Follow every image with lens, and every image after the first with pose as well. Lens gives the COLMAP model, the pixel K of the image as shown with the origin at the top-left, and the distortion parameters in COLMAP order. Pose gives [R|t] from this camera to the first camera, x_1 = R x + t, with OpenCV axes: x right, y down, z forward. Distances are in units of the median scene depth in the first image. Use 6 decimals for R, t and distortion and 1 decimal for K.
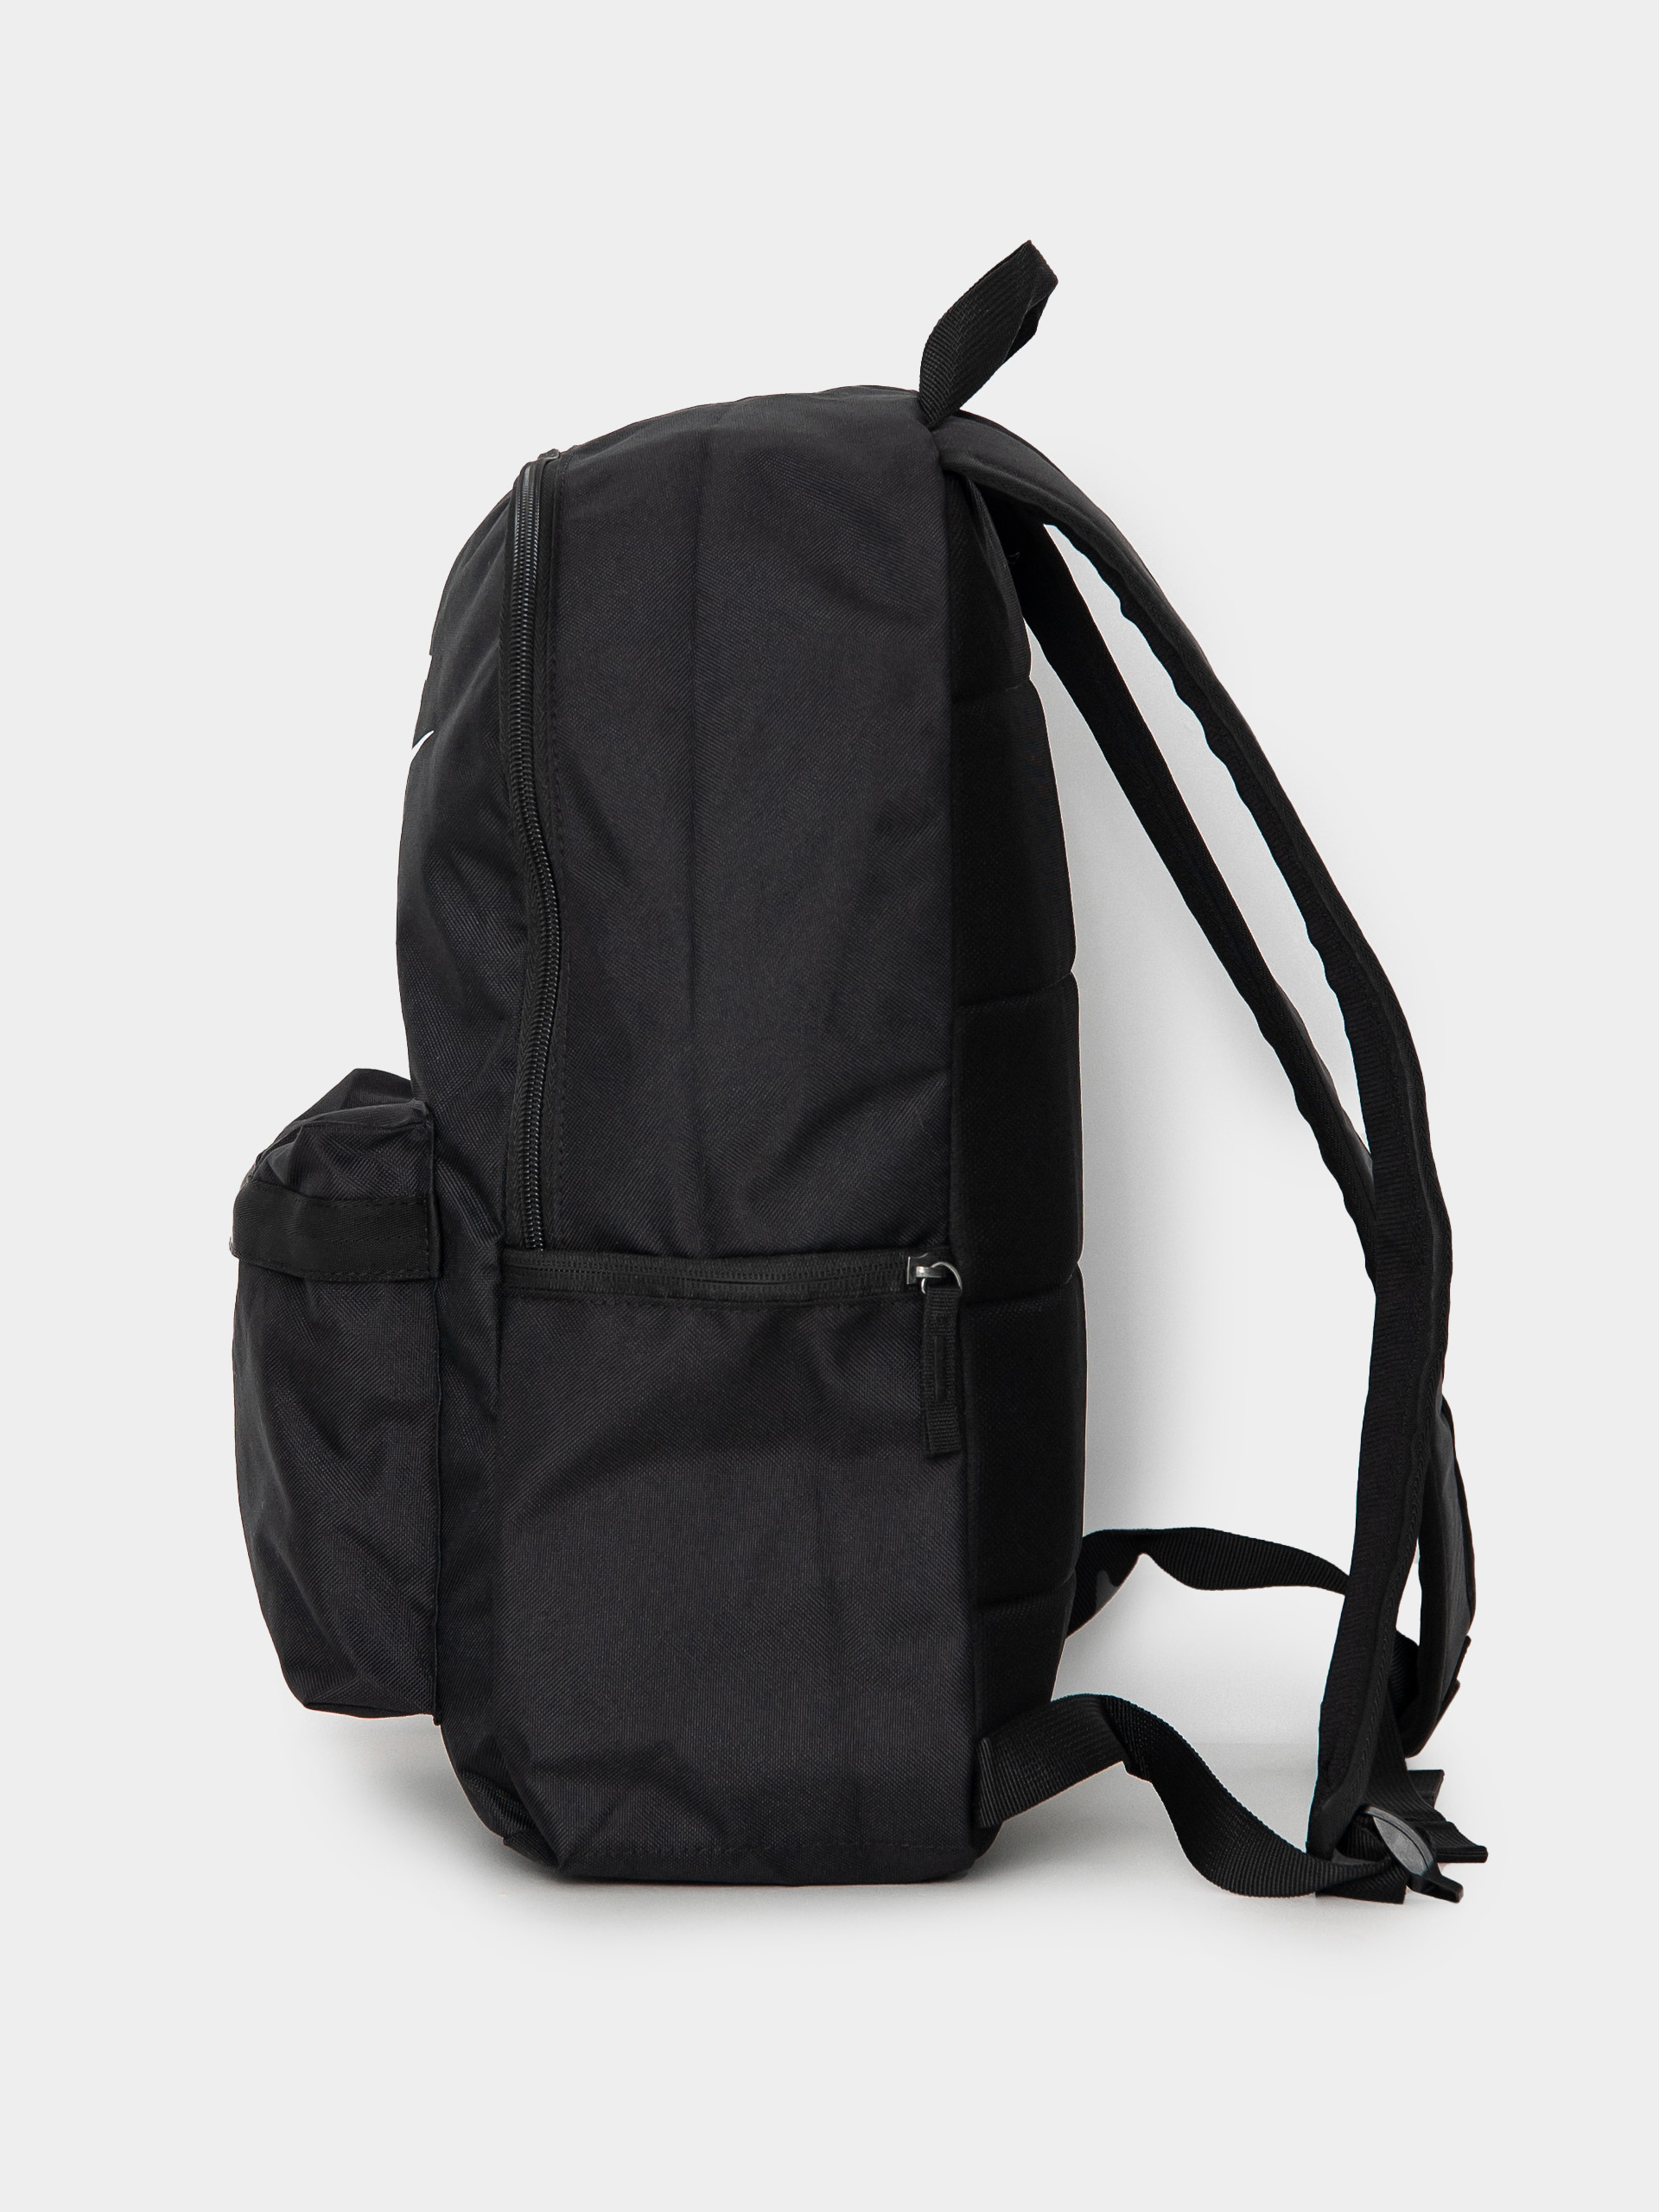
lens RADIAL K [[3804.1, 0, 829.5], [0, 3804.1, 1106.0], [0, 0, 1]] dist [0.026688, 0.037195]
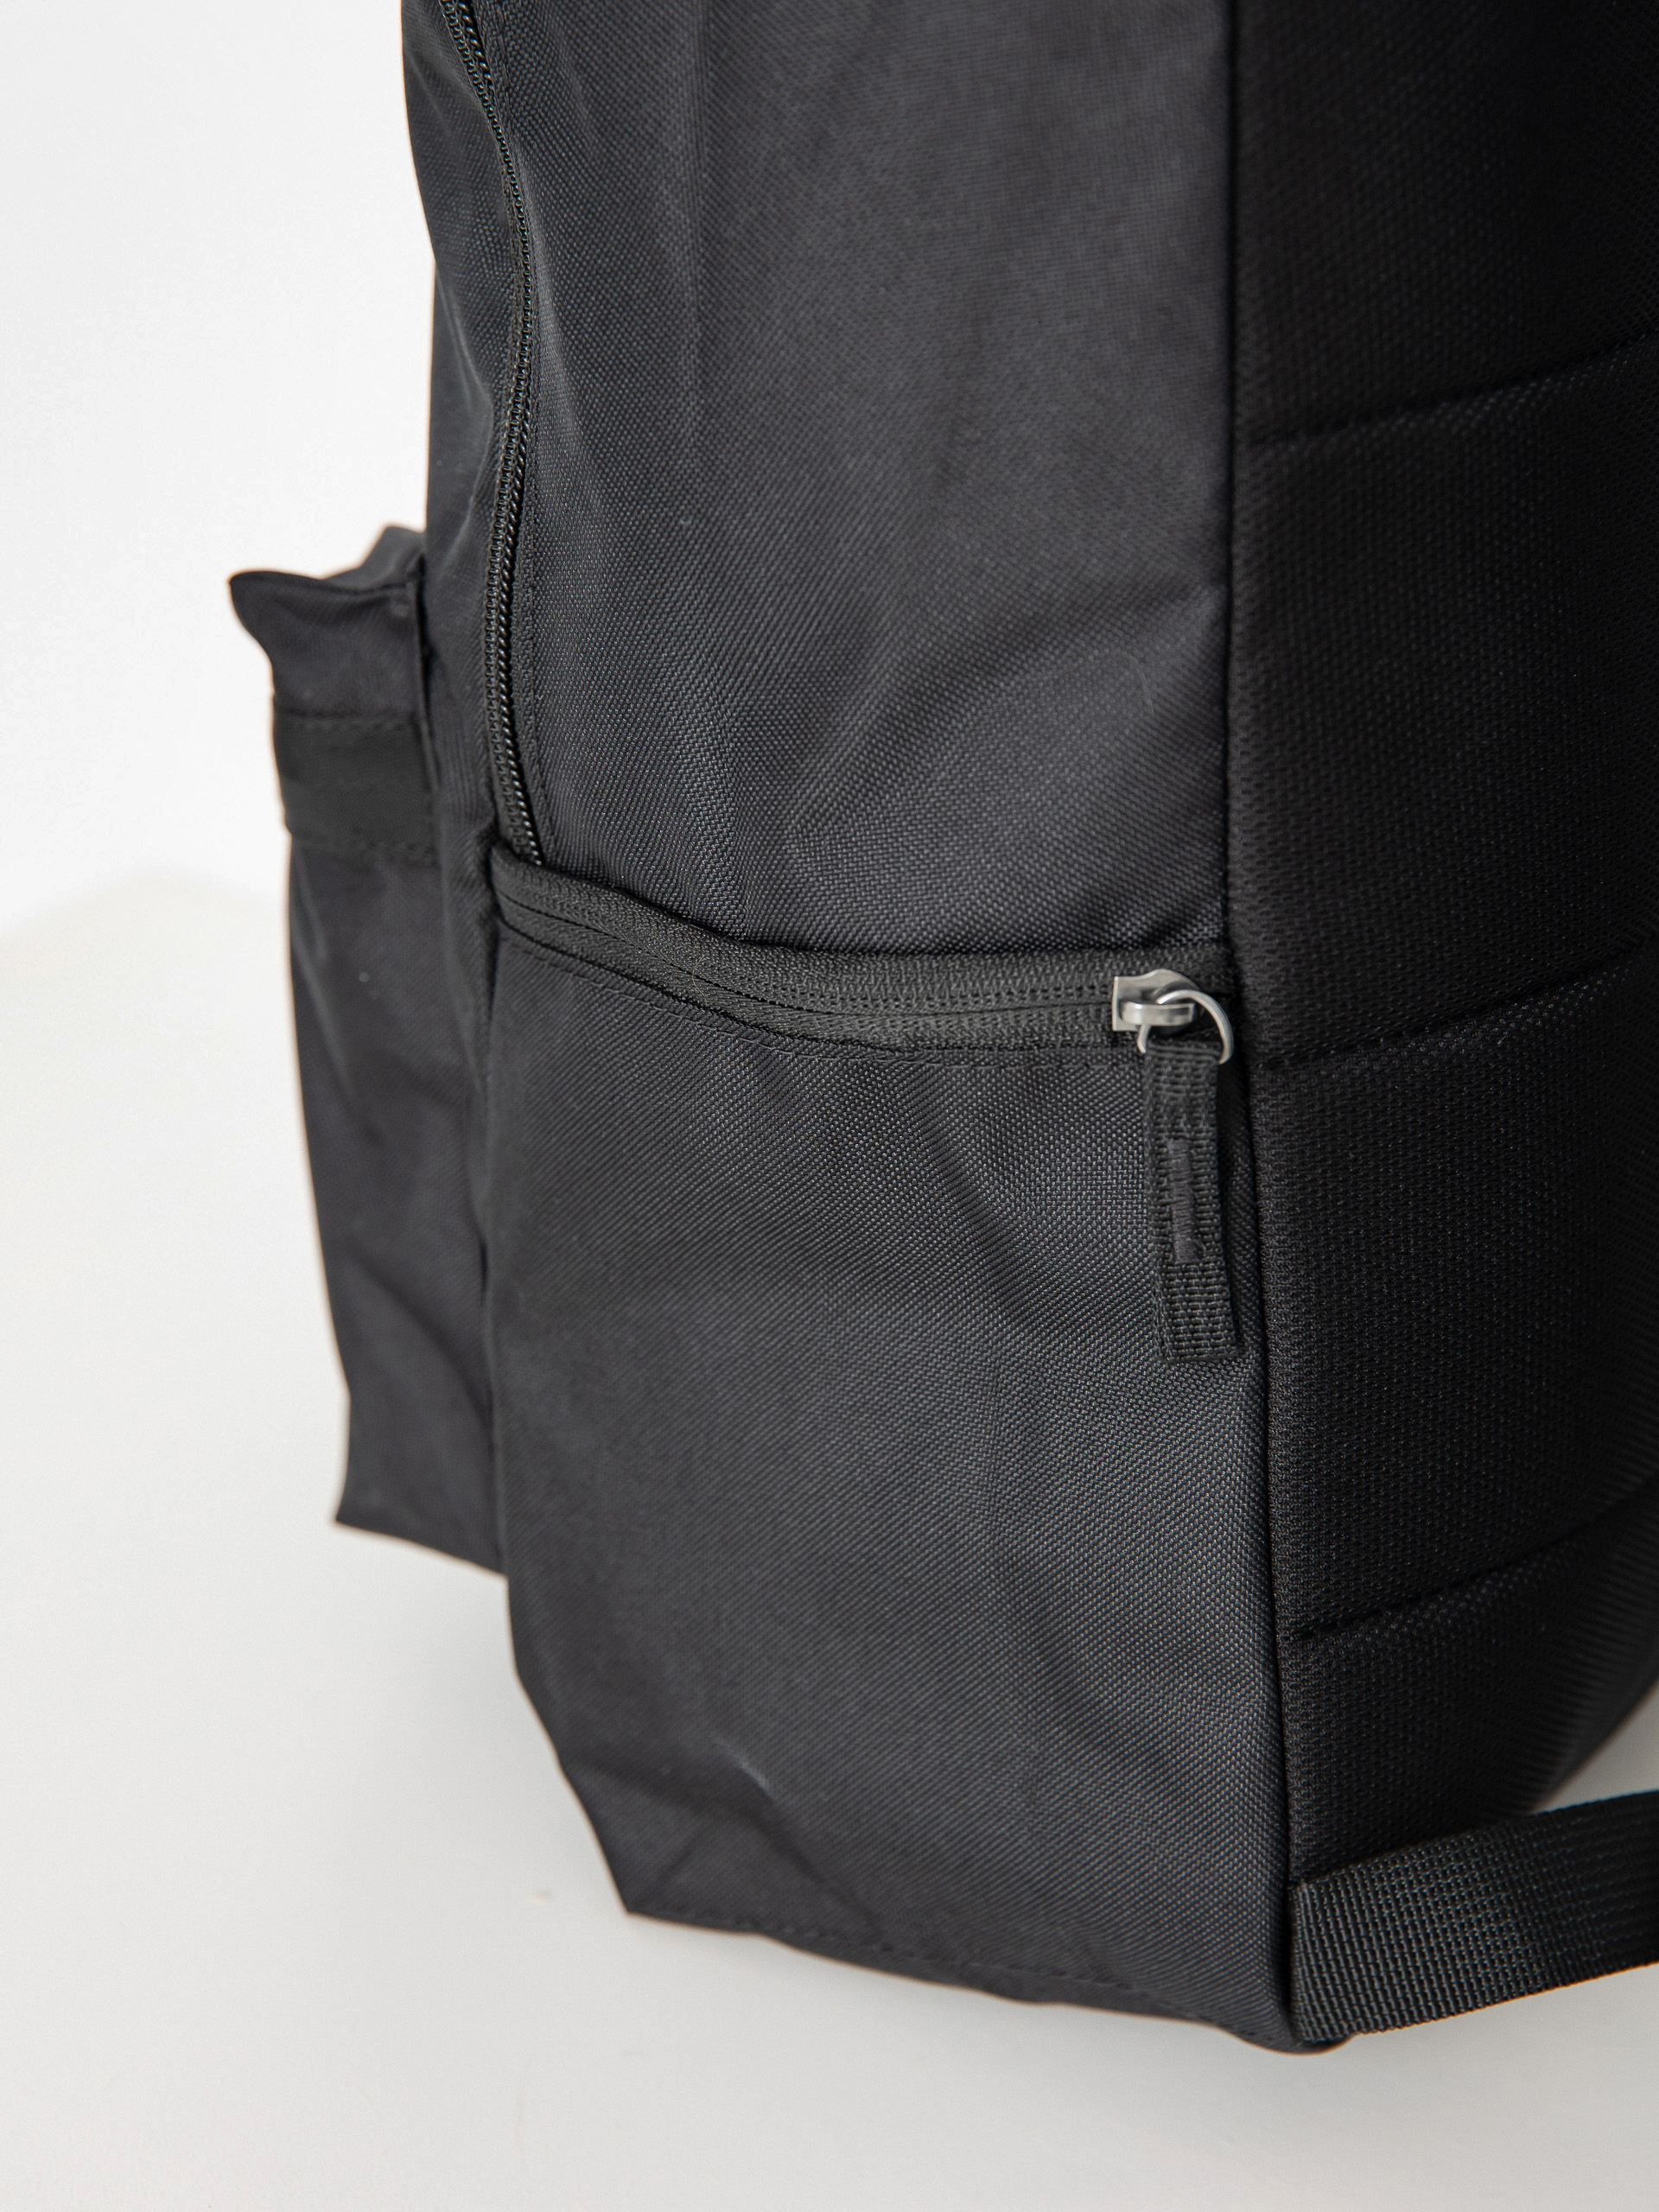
lens RADIAL K [[3831.0, 0, 831.3], [0, 3831.0, 954.0], [0, 0, 1]] dist [-0.036323, -0.100145]
pose [[0.911980, 0.089947, -0.400251, 0.178857], [0.008213, 0.971468, 0.237028, -0.076637], [0.410151, -0.219452, 0.885221, 0.558269]]
